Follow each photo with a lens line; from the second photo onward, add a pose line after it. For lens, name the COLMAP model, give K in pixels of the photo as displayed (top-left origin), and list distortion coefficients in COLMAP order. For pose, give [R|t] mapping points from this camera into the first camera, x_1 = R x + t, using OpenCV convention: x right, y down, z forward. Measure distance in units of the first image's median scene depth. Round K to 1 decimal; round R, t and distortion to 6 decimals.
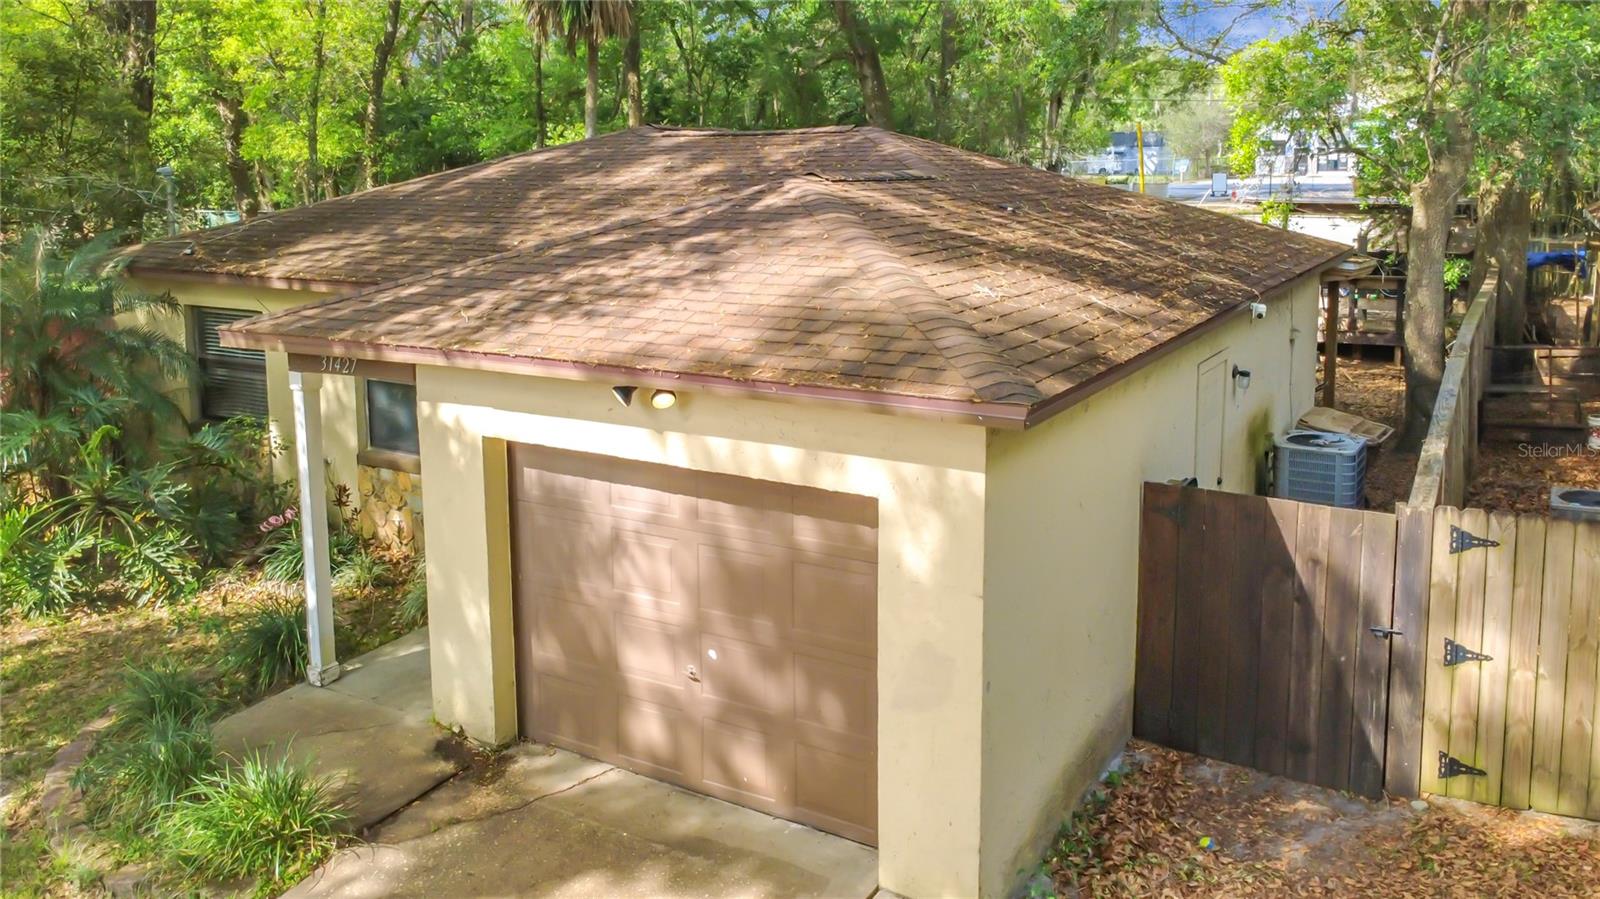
lens RADIAL K [[1071.6, 0, 800.0], [0, 1071.6, 449.5], [0, 0, 1]] dist [0.002717, -0.001964]
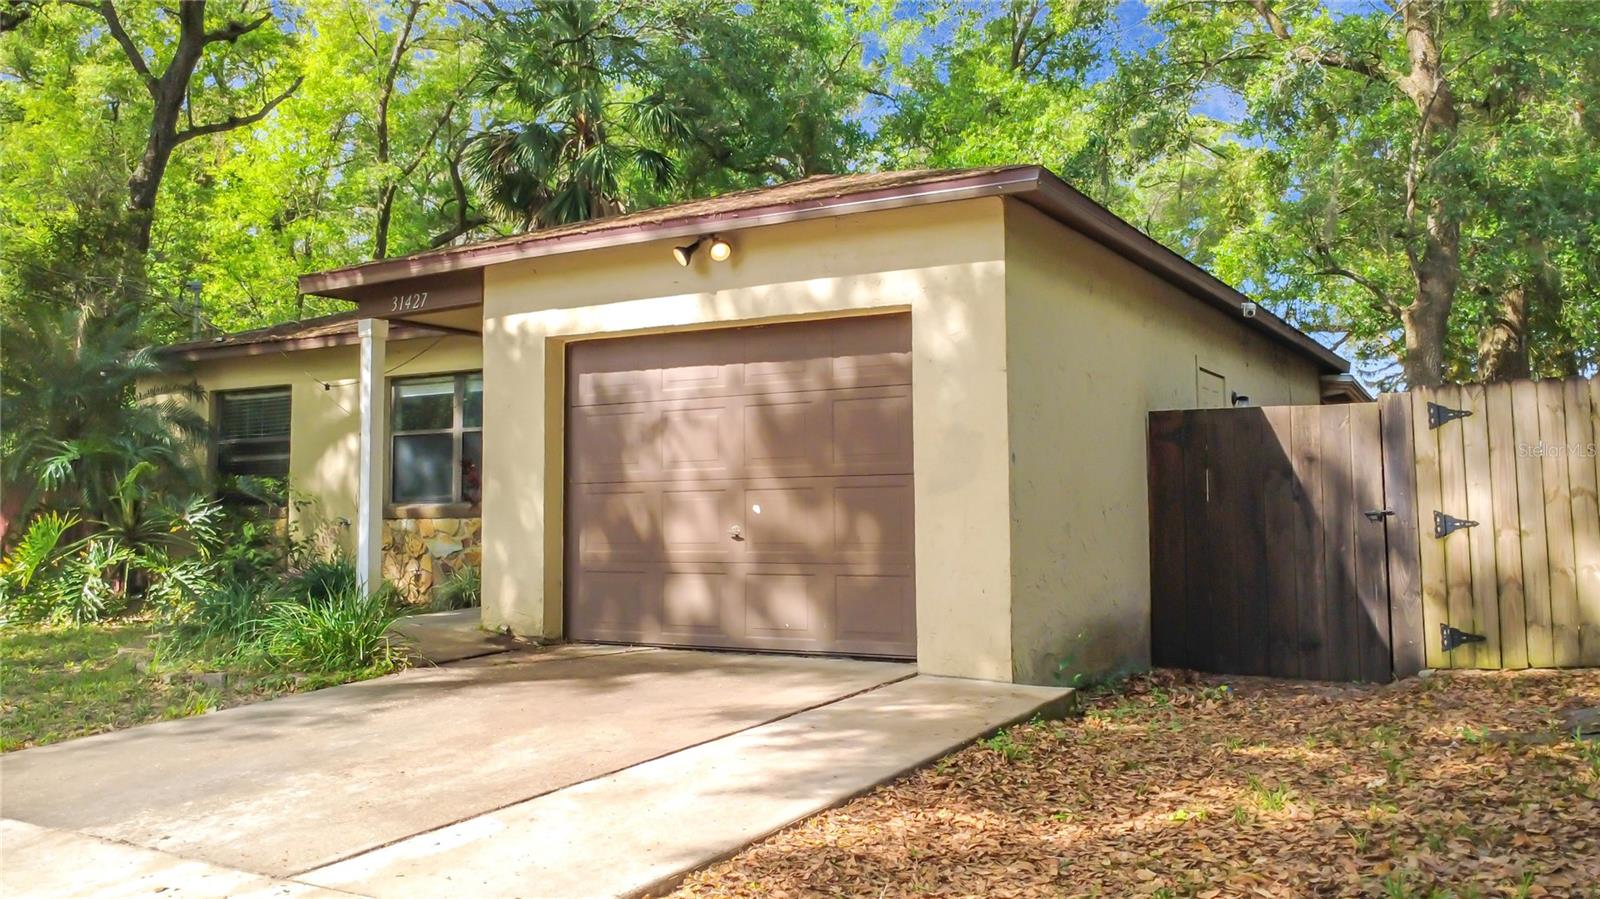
lens RADIAL K [[1109.6, 0, 800.0], [0, 1109.6, 449.5], [0, 0, 1]] dist [-0.000893, 0.000626]
pose [[0.999990, -0.004195, 0.001646, -0.035628], [0.004413, 0.985494, -0.169654, 0.296989], [-0.000910, 0.169660, 0.985502, -0.105661]]
